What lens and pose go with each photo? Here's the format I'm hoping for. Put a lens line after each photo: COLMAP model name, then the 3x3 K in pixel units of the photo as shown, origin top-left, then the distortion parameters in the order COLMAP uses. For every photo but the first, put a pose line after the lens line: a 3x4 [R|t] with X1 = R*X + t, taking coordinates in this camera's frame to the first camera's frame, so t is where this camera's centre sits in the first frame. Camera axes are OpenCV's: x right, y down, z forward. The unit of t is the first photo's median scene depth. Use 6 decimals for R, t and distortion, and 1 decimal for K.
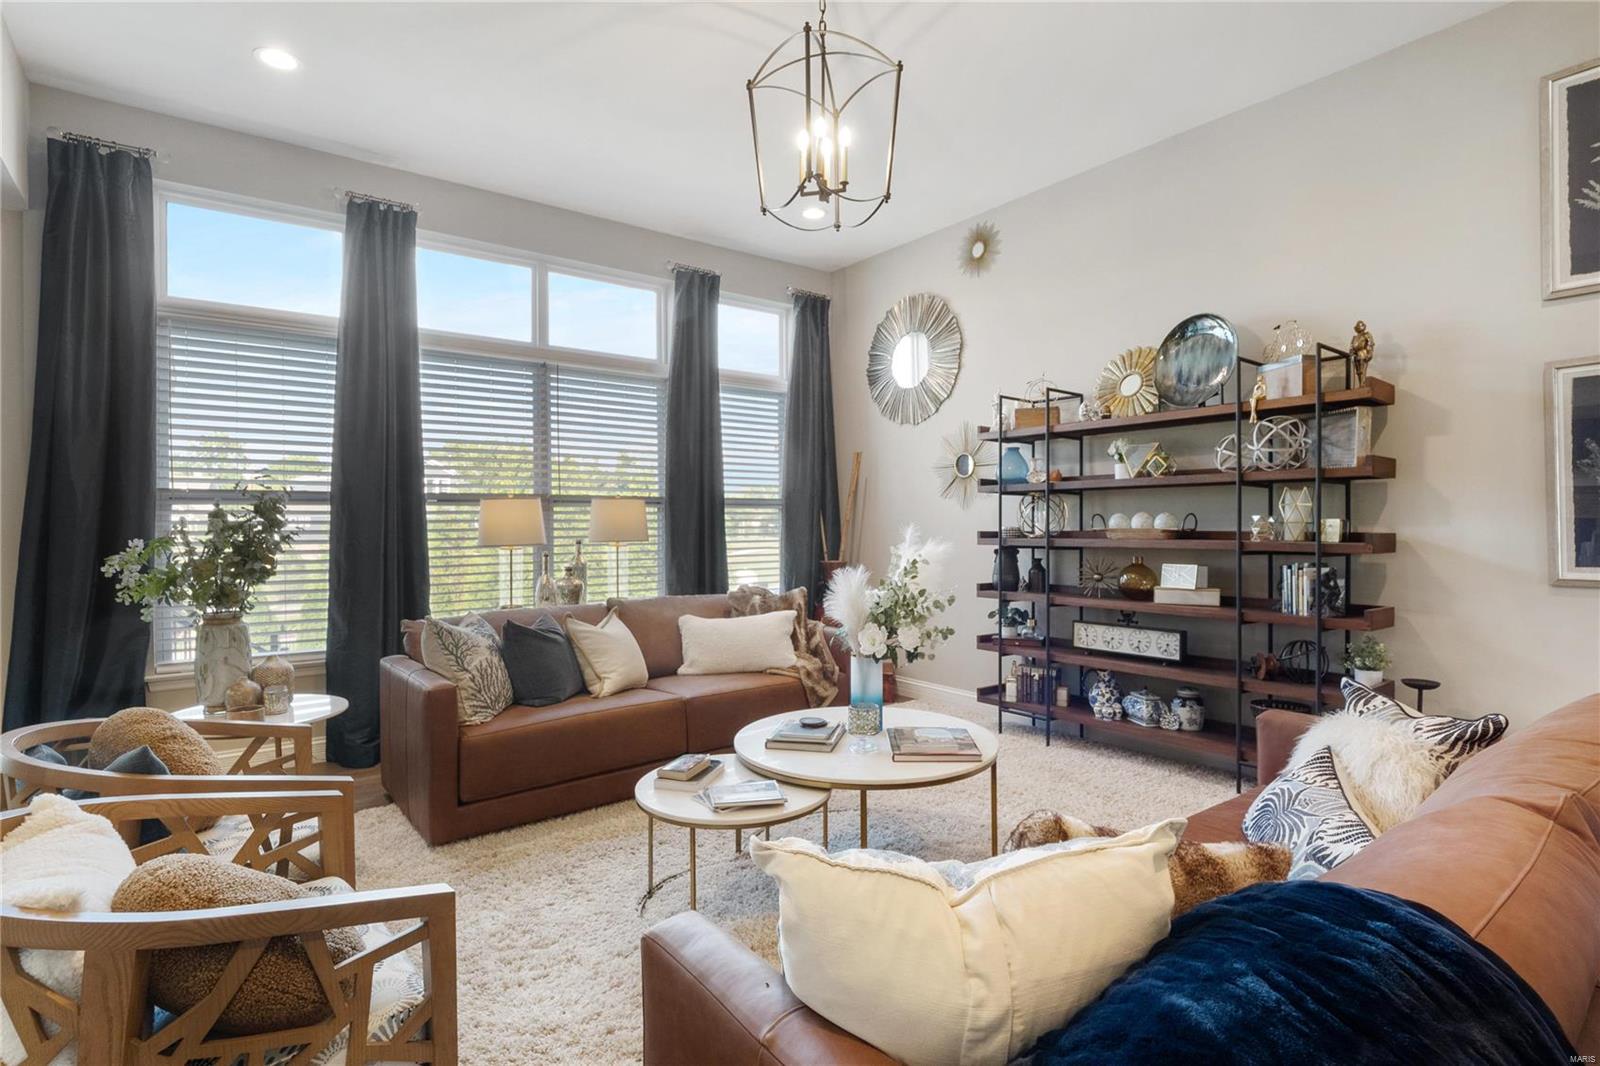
lens RADIAL K [[789.3, 0, 796.3], [0, 789.3, 531.1], [0, 0, 1]] dist [-0.002703, -0.000838]
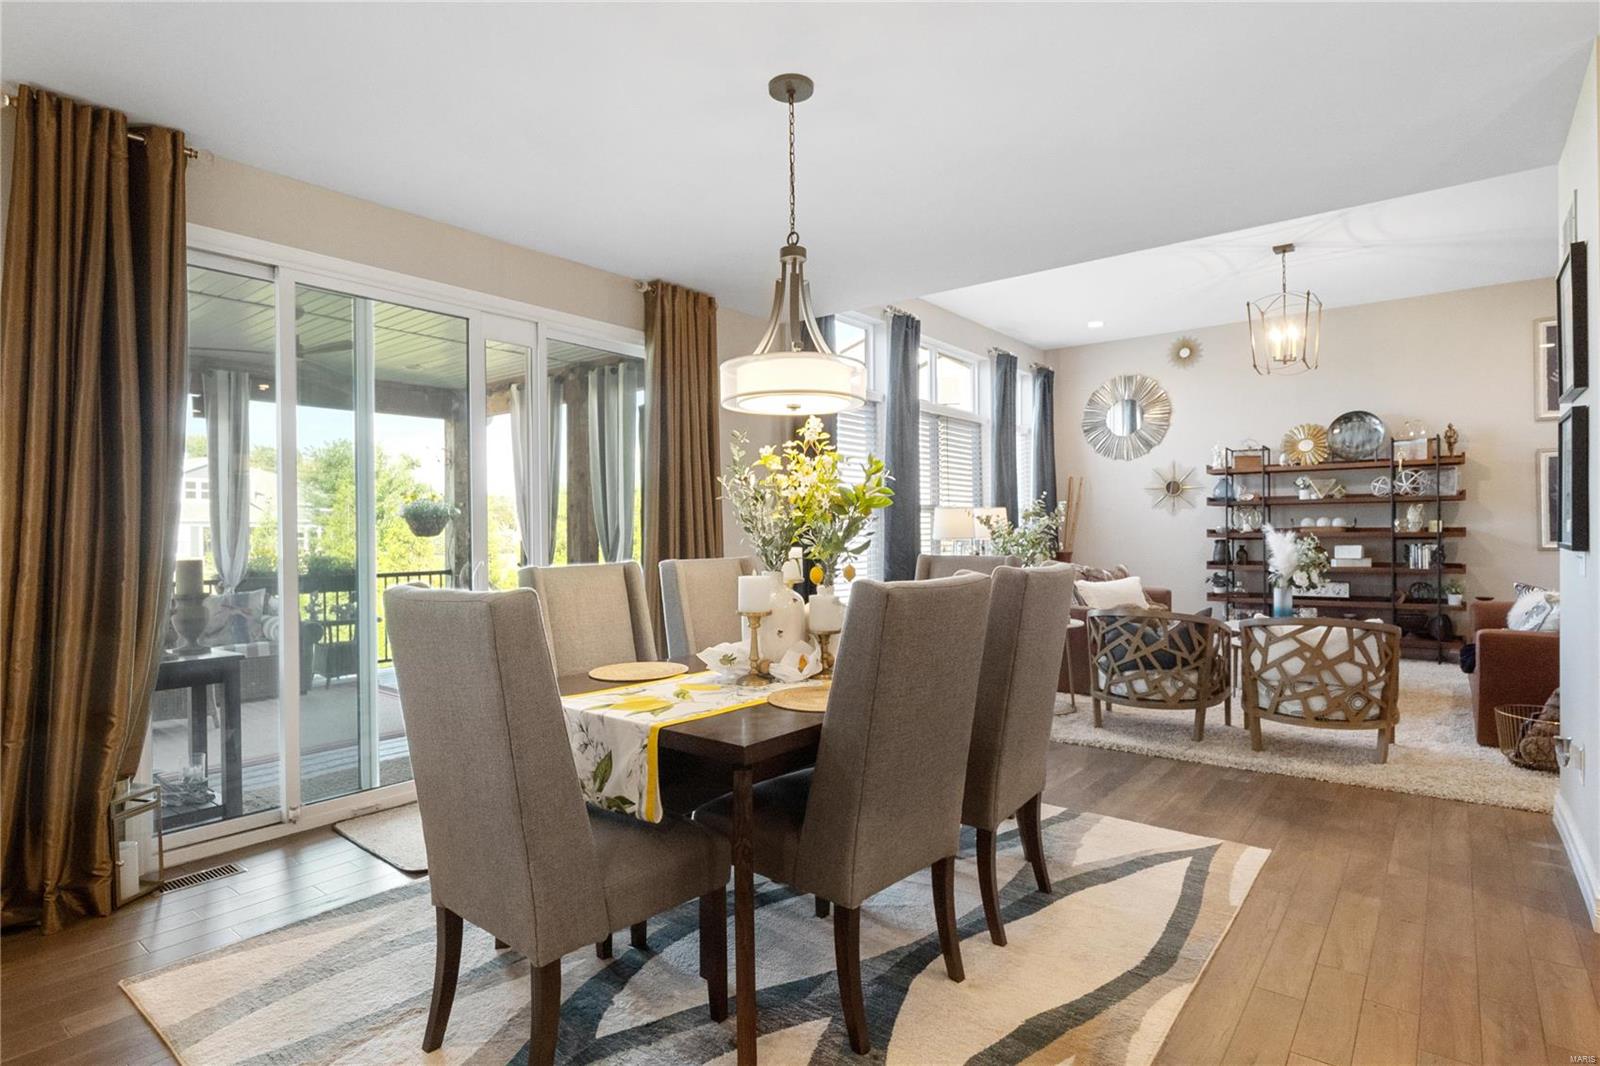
lens RADIAL K [[822.1, 0, 804.6], [0, 822.1, 541.0], [0, 0, 1]] dist [-0.001979, 0.000989]
pose [[0.967695, -0.008947, 0.251964, -1.193508], [0.008380, 0.999959, 0.003323, 0.014028], [-0.251984, -0.001104, 0.967731, -0.524693]]
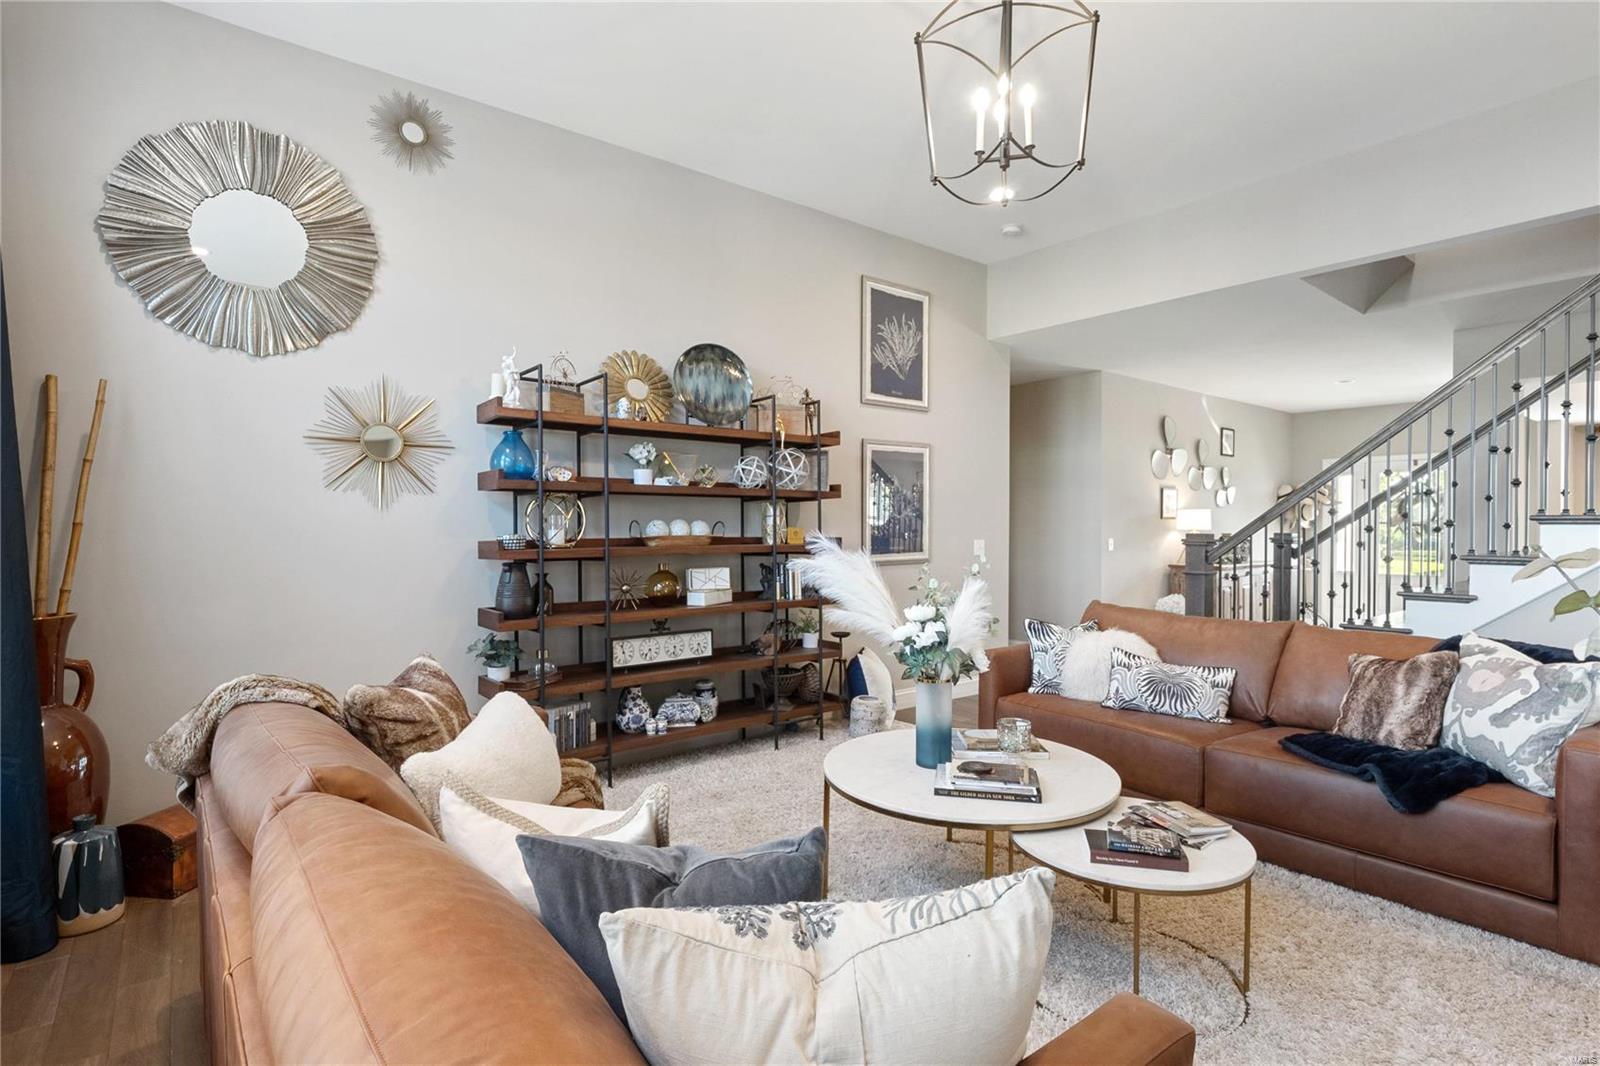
lens RADIAL K [[801.5, 0, 799.5], [0, 801.5, 530.6], [0, 0, 1]] dist [0.000180, 0.000019]
pose [[-0.019971, -0.000251, 0.999801, -0.608478], [0.007893, 0.999969, 0.000408, -0.009080], [-0.999769, 0.007899, -0.019969, 0.871268]]
